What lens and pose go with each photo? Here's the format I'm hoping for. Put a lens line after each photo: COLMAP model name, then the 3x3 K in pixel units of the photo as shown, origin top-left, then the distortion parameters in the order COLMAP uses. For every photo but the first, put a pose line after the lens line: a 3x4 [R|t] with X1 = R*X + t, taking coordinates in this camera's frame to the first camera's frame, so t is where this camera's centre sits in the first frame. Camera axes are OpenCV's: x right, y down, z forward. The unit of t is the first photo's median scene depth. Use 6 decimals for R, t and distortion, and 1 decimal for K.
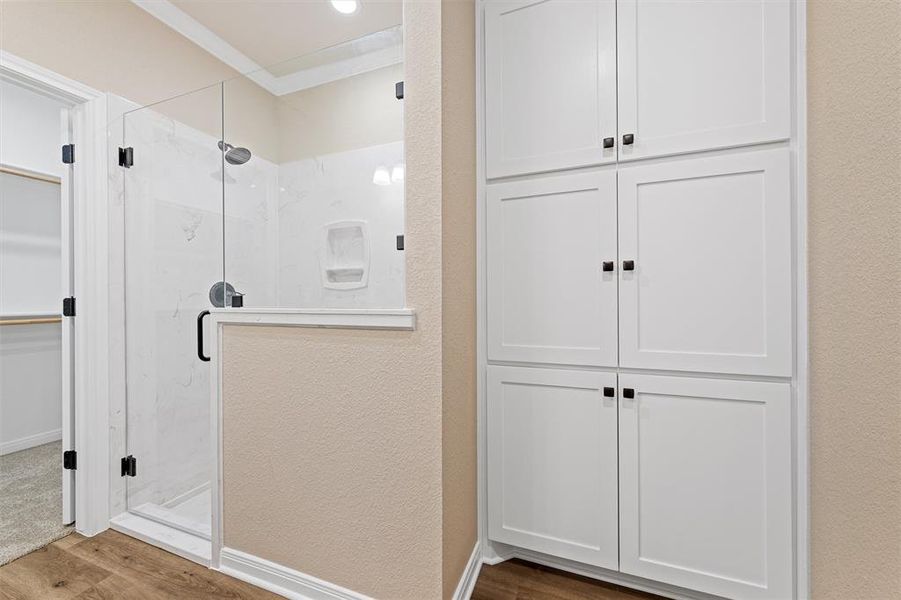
lens RADIAL K [[348.0, 0, 450.5], [0, 348.0, 300.0], [0, 0, 1]] dist [0.000227, -0.000123]
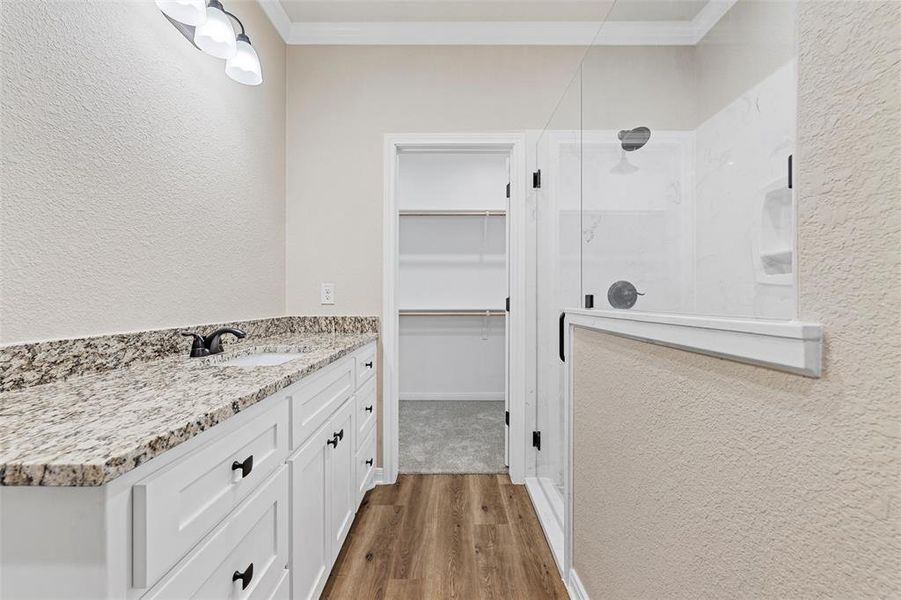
lens RADIAL K [[348.0, 0, 450.5], [0, 348.0, 300.0], [0, 0, 1]] dist [0.000227, -0.000123]
pose [[0.353397, 0.005366, -0.935458, 0.082667], [-0.007377, 0.999968, 0.002949, 0.000462], [0.935444, 0.005859, 0.353425, 0.331511]]
